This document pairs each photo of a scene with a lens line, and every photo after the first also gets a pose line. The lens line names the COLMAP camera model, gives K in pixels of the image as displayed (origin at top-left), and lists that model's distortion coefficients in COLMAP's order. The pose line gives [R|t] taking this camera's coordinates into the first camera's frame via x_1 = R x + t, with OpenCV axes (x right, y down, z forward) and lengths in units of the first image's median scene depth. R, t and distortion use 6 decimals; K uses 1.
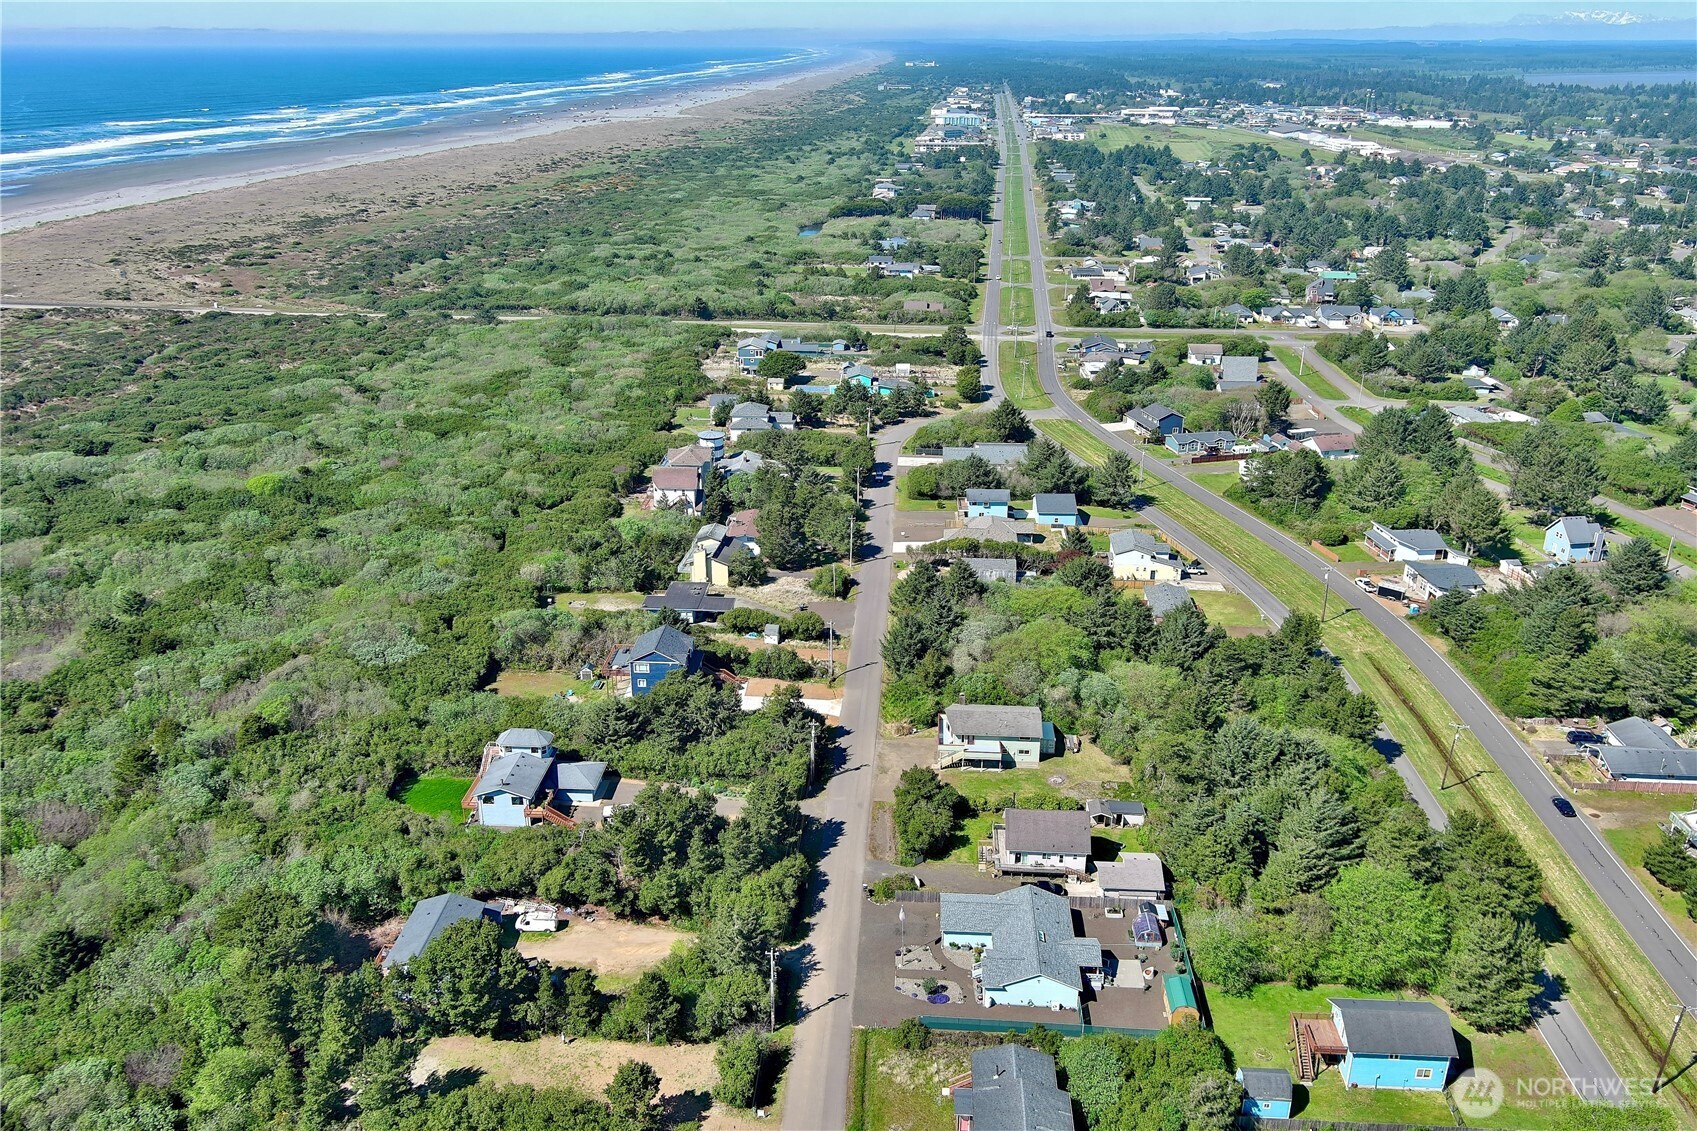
lens RADIAL K [[1317.3, 0, 852.6], [0, 1317.3, 567.3], [0, 0, 1]] dist [0.012915, -0.005836]
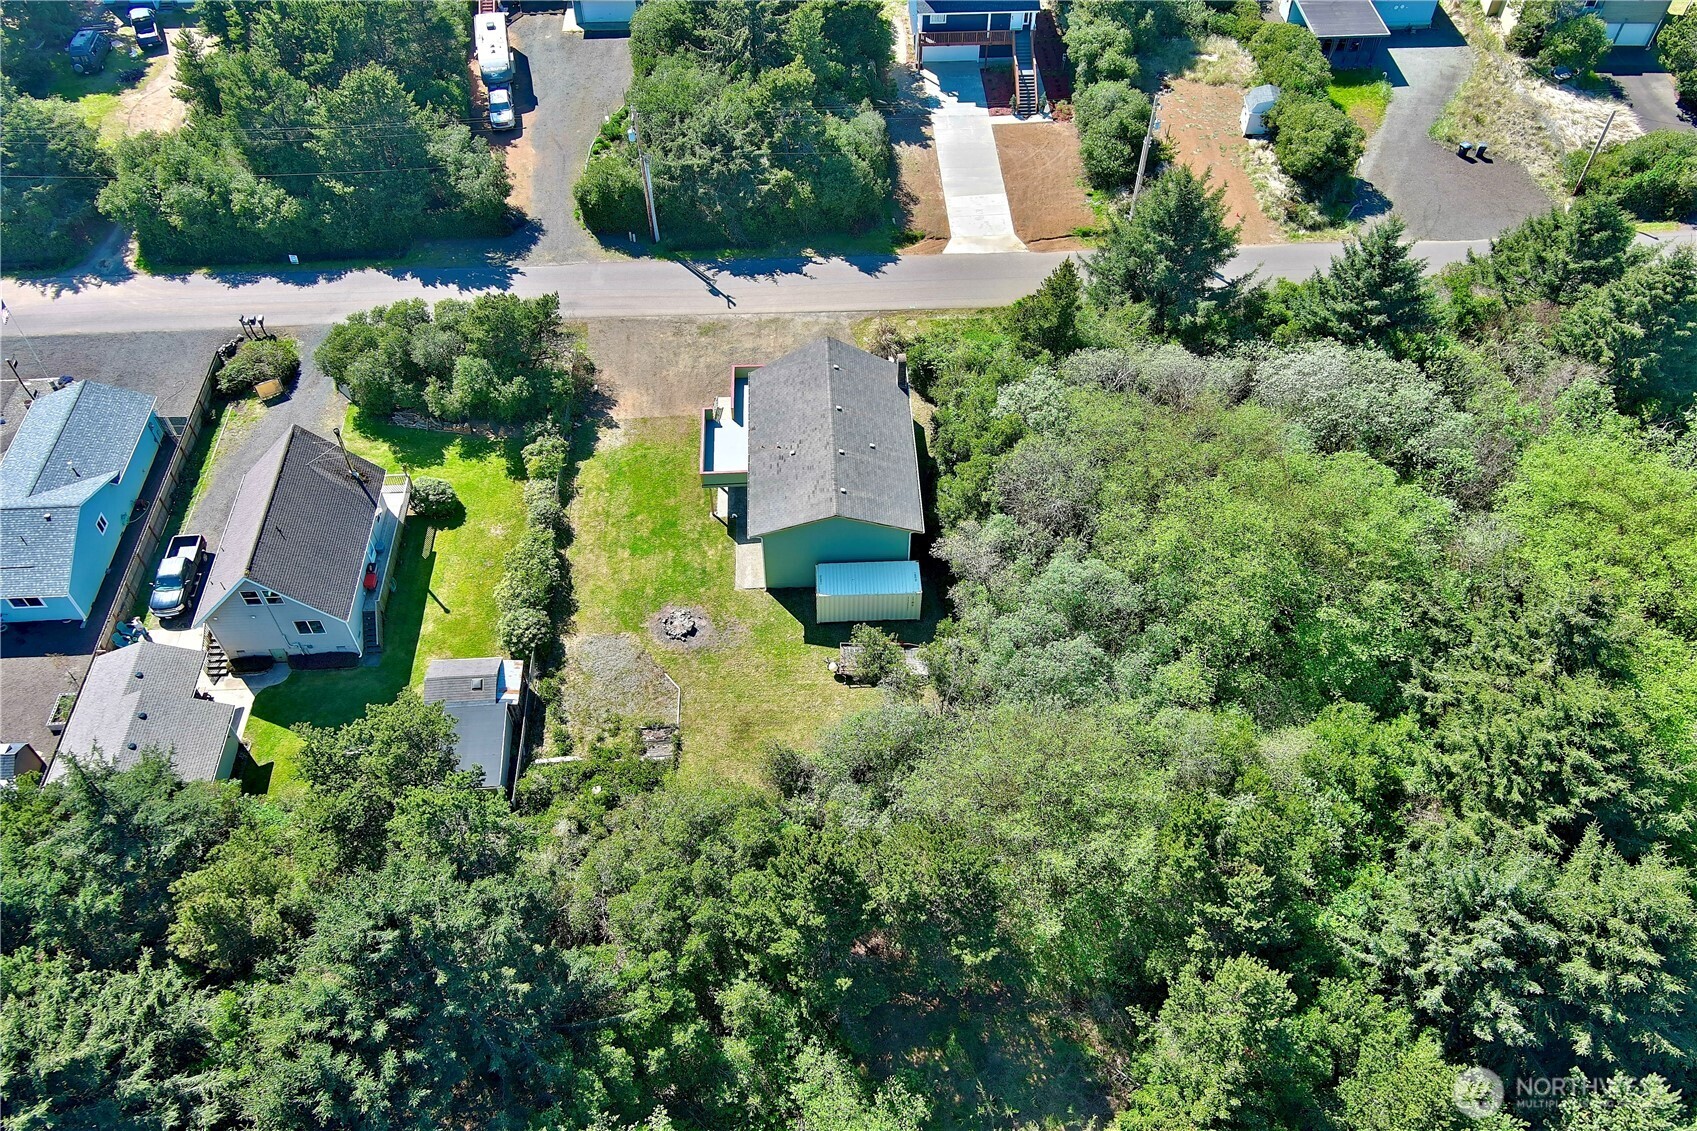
lens RADIAL K [[1317.3, 0, 845.5], [0, 1317.3, 566.0], [0, 0, 1]] dist [0.012915, -0.005836]
pose [[0.102849, 0.756975, -0.645299, 0.334250], [-0.366238, 0.631984, 0.682984, -0.107143], [0.924820, 0.166089, 0.342232, 0.778224]]
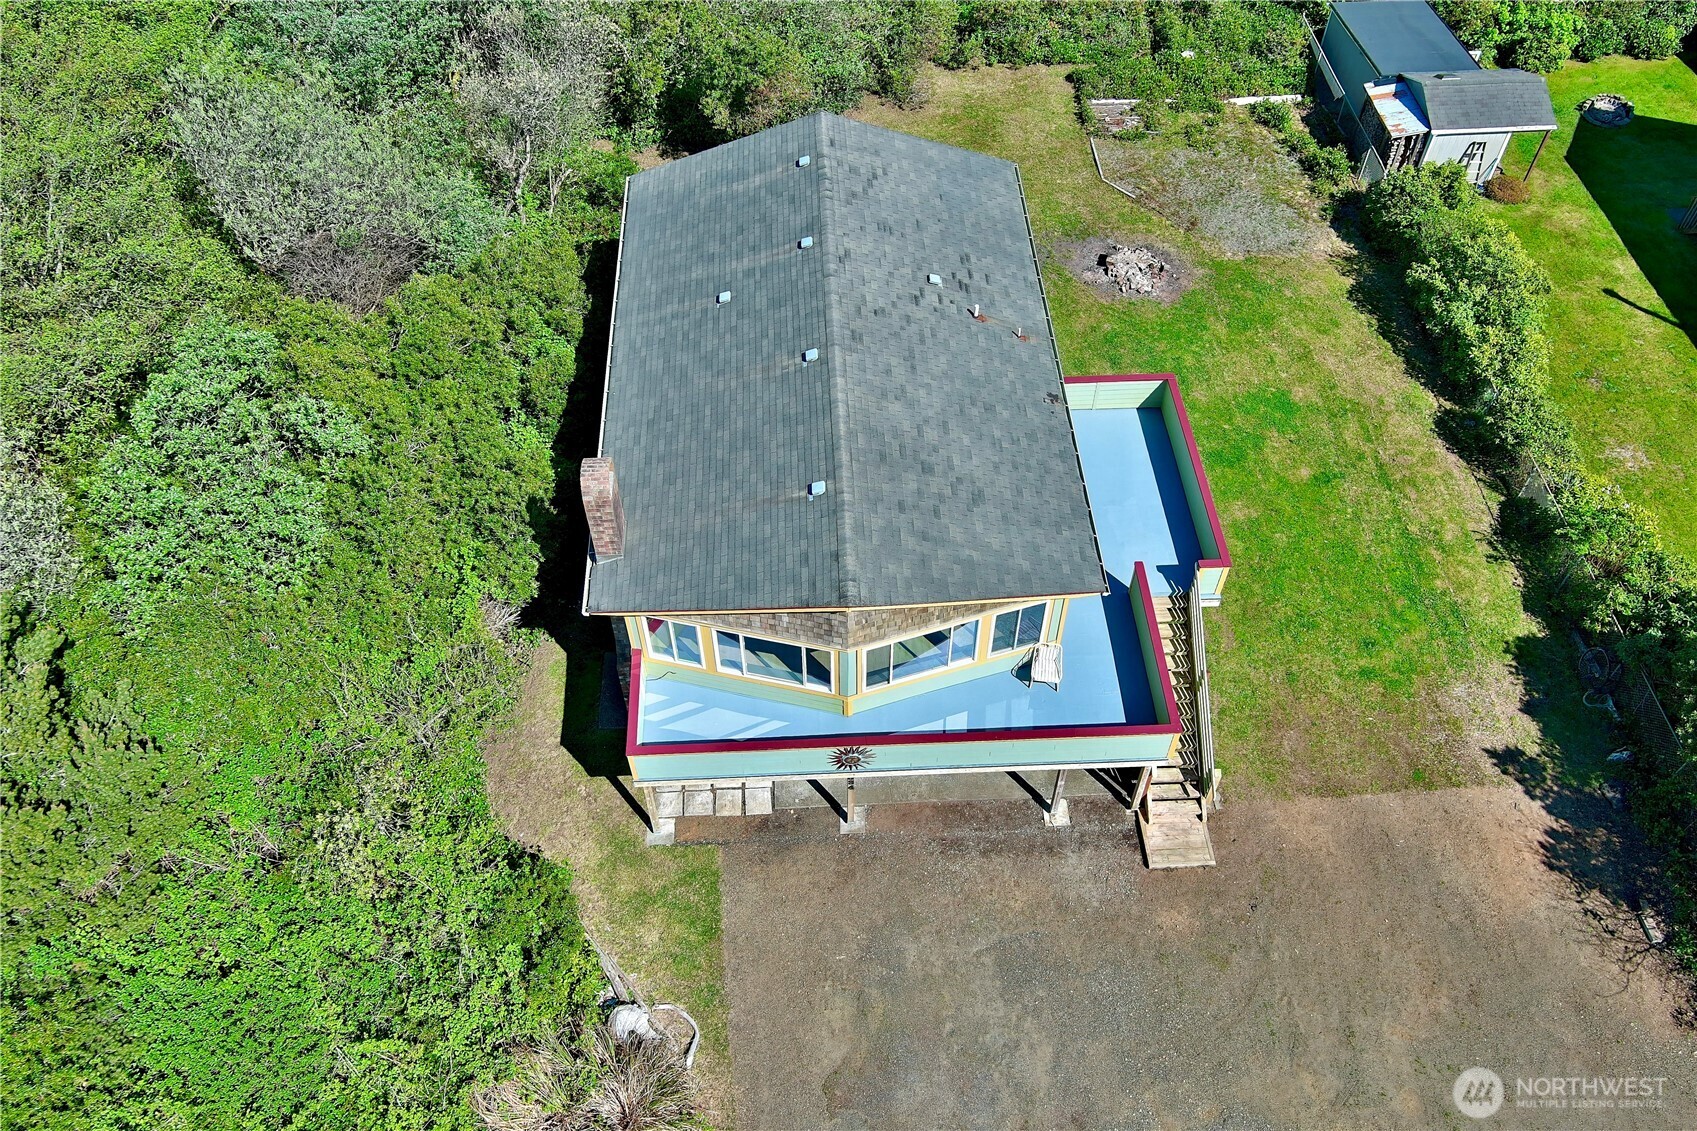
lens RADIAL K [[1317.3, 0, 846.8], [0, 1317.3, 568.1], [0, 0, 1]] dist [0.012915, -0.005836]
pose [[-0.107940, -0.777540, 0.619500, 0.004242], [0.365758, 0.548376, 0.752001, 0.021164], [-0.924430, 0.307758, 0.225200, 0.861352]]
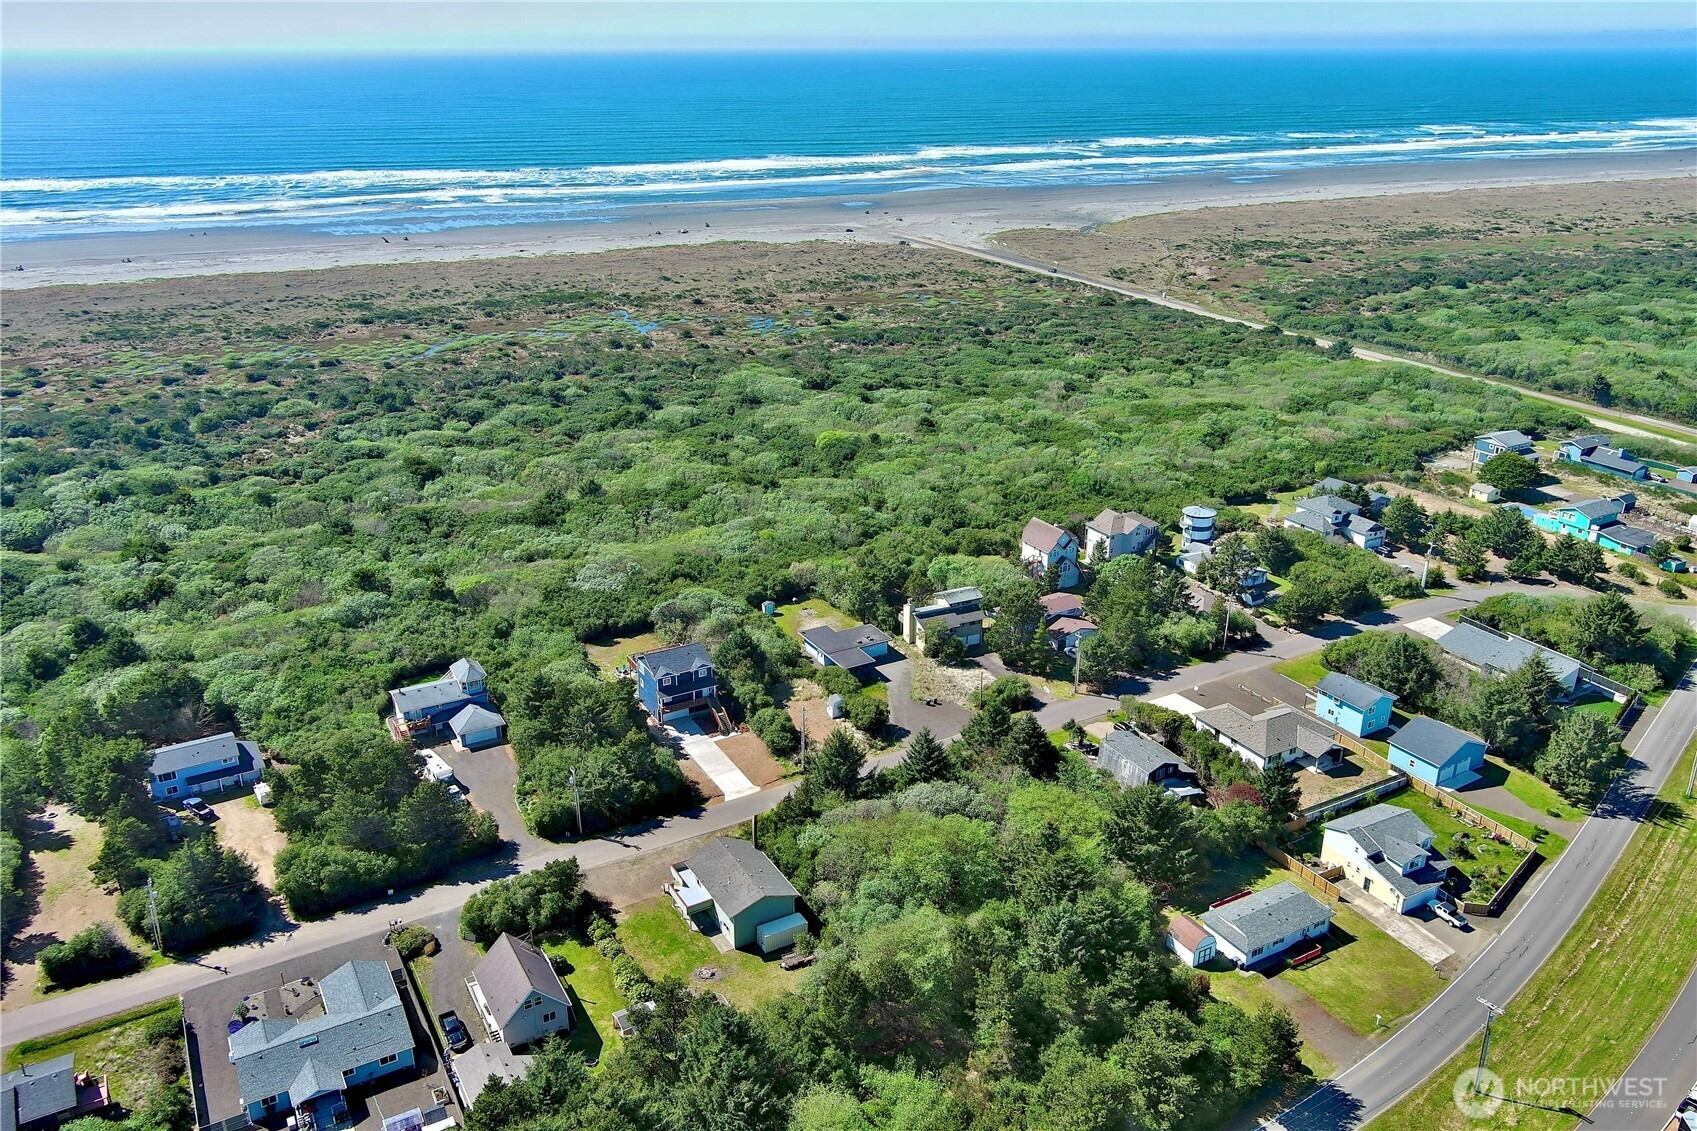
lens RADIAL K [[1317.3, 0, 856.0], [0, 1317.3, 569.2], [0, 0, 1]] dist [0.012915, -0.005836]
pose [[0.550316, 0.312146, -0.774414, 0.639467], [-0.312309, 0.937119, 0.155794, -0.189364], [0.774348, 0.156121, 0.613197, 0.461734]]
